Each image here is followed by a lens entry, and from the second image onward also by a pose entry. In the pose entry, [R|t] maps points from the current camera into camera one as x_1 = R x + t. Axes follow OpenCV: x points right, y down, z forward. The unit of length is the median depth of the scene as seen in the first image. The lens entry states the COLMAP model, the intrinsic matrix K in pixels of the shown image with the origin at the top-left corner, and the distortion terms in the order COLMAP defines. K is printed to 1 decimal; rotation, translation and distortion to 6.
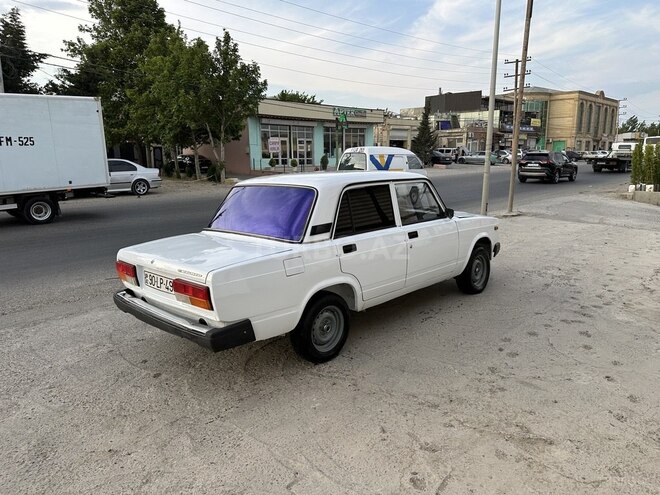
lens RADIAL K [[458.9, 0, 330.0], [0, 458.9, 247.5], [0, 0, 1]] dist [0.064245, -0.078216]
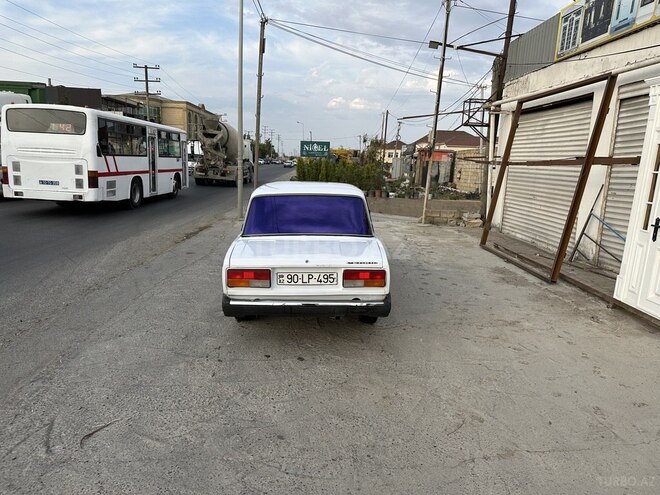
lens RADIAL K [[460.2, 0, 327.4], [0, 460.2, 244.1], [0, 0, 1]] dist [0.075855, -0.075290]
pose [[0.694995, -0.090675, 0.713274, -0.788577], [0.098706, 0.994656, 0.030269, -0.028938], [-0.712207, 0.049367, 0.700231, 0.086093]]
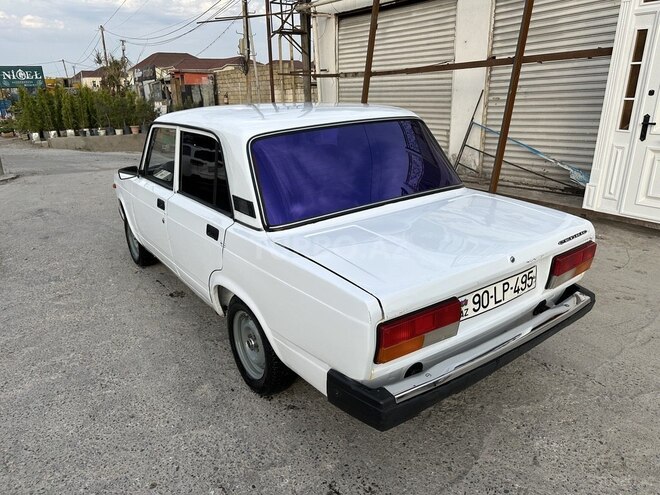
lens RADIAL K [[466.4, 0, 330.5], [0, 466.4, 250.7], [0, 0, 1]] dist [0.035612, -0.039220]
pose [[0.191107, -0.312424, 0.930521, -0.634373], [0.216082, 0.938128, 0.270600, -0.120626], [-0.957490, 0.149355, 0.246792, 0.709358]]
